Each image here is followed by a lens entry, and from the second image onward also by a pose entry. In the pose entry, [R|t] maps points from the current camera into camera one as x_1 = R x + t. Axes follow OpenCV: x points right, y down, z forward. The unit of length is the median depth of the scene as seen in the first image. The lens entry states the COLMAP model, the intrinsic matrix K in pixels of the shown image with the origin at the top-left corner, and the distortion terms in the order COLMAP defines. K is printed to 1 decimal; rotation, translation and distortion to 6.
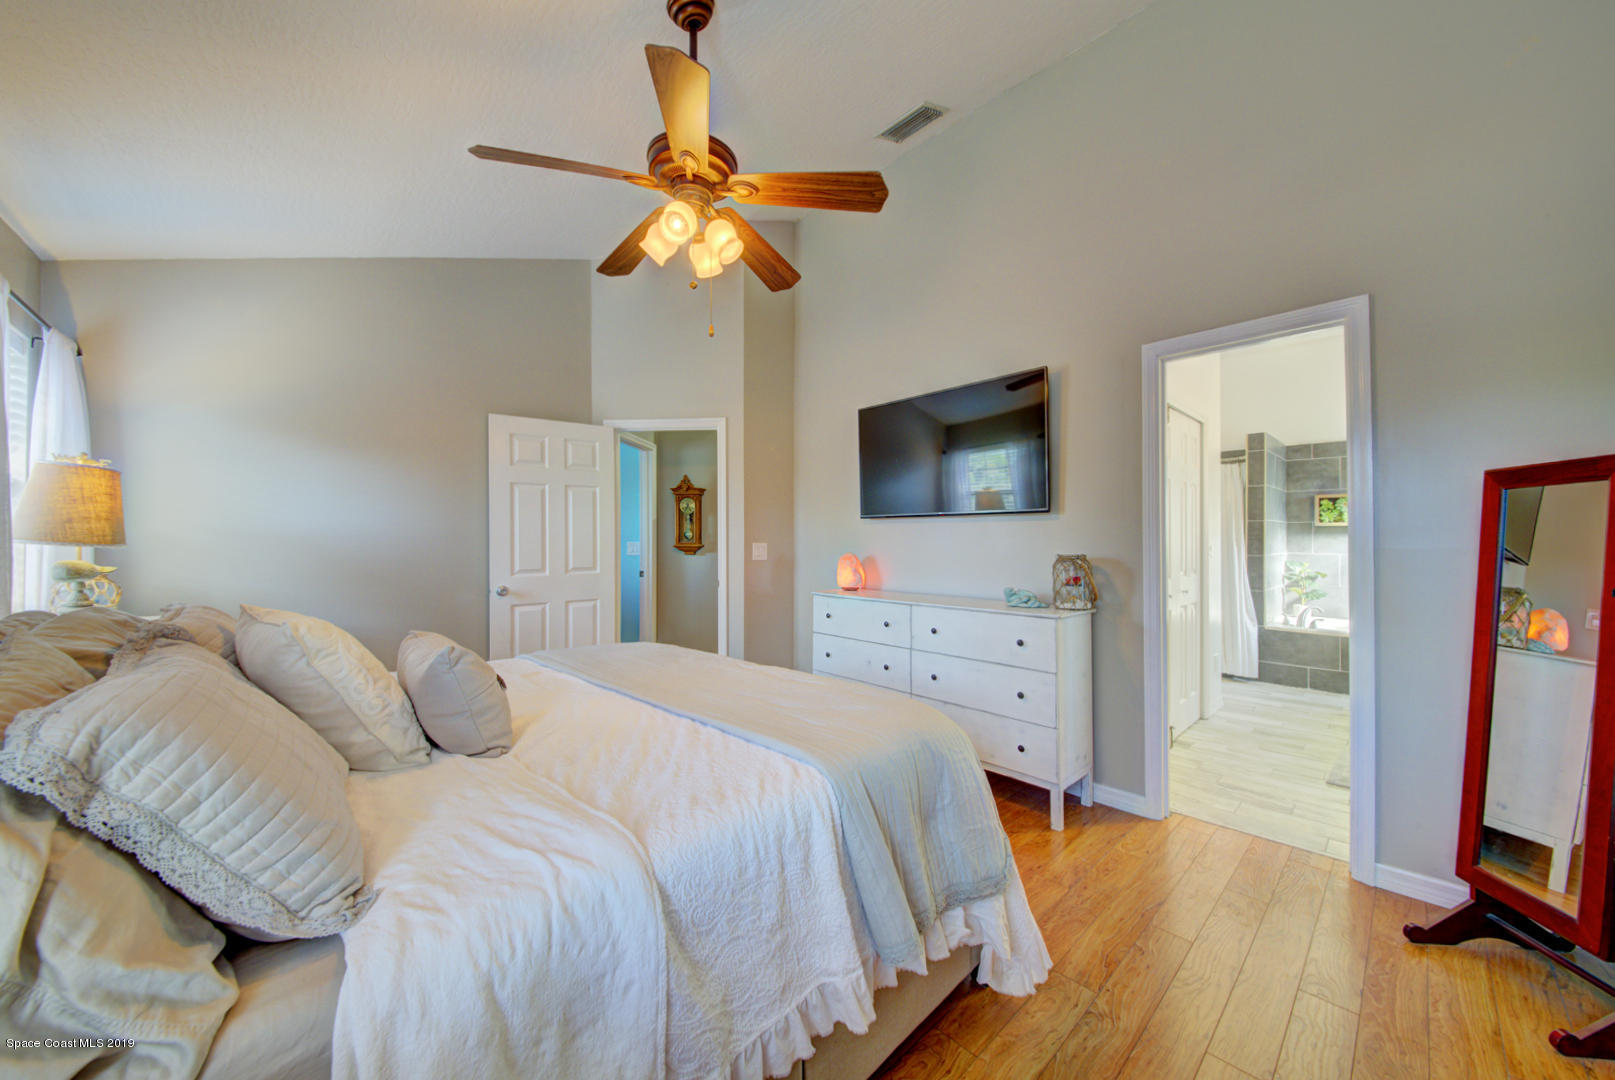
lens RADIAL K [[563.7, 0, 816.5], [0, 563.7, 536.7], [0, 0, 1]] dist [0.007301, -0.007518]
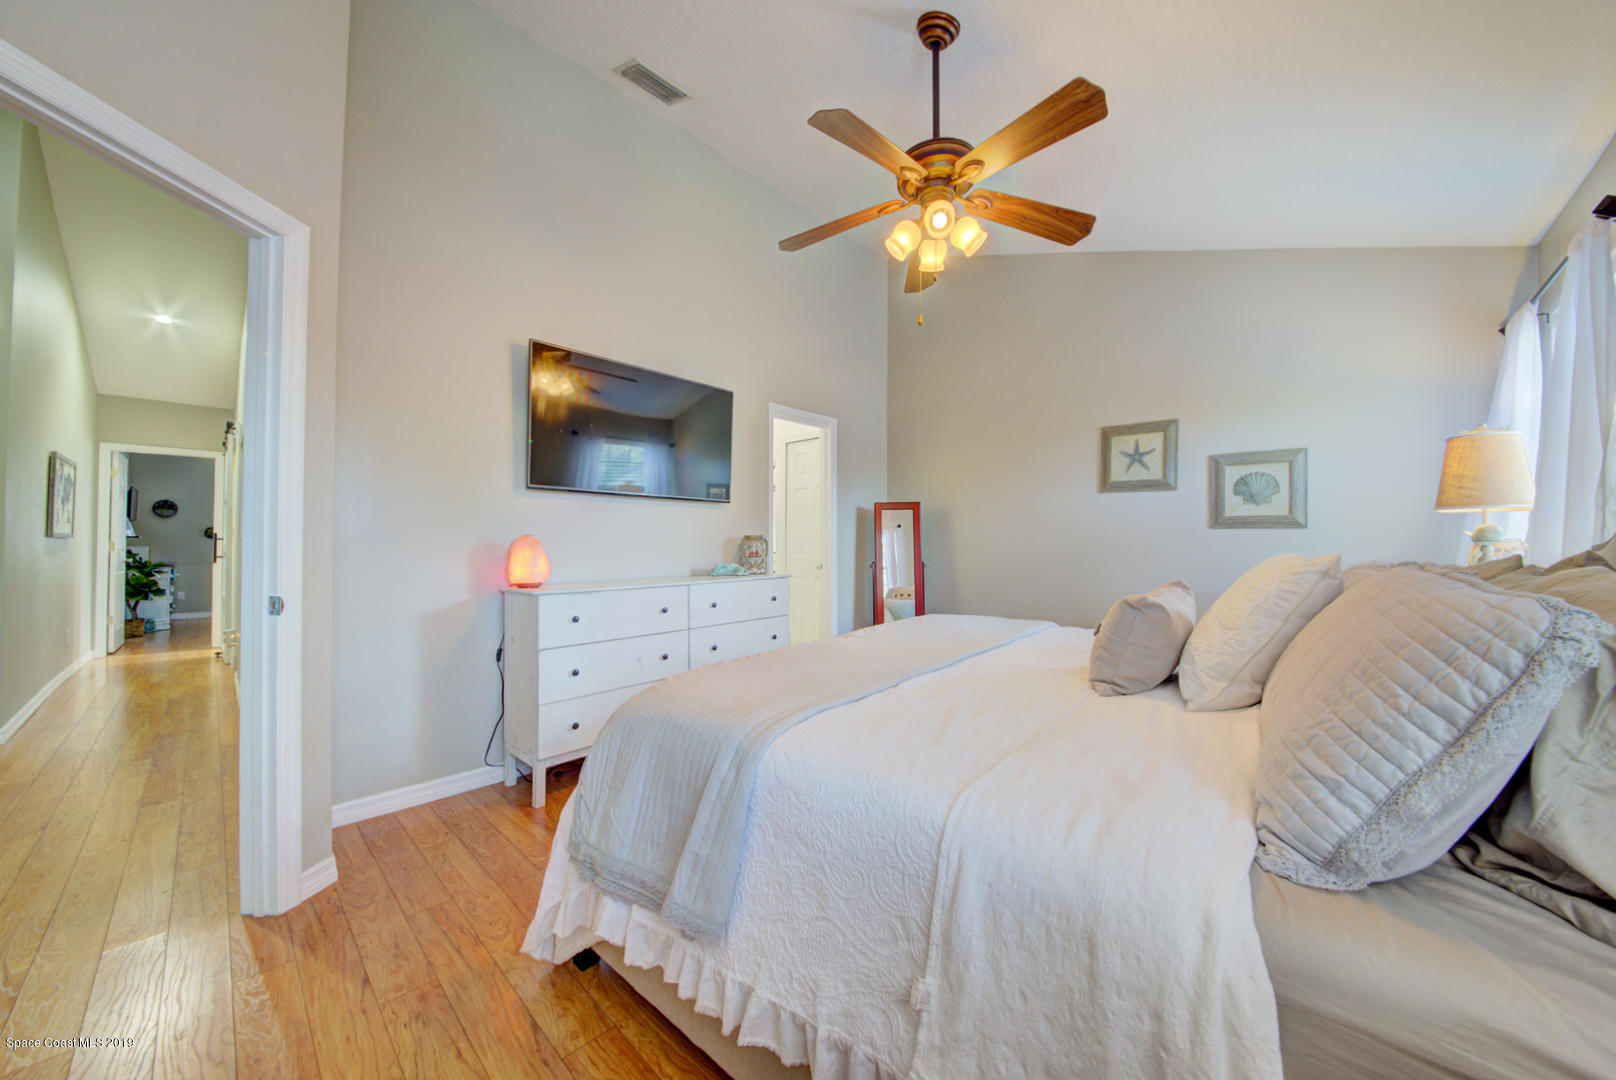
lens RADIAL K [[564.1, 0, 818.2], [0, 564.1, 537.2], [0, 0, 1]] dist [0.007301, -0.007518]
pose [[-0.088591, 0.016884, 0.995925, -0.847980], [-0.001121, 0.999854, -0.017050, 0.053249], [-0.996067, -0.002627, -0.088559, 0.860845]]
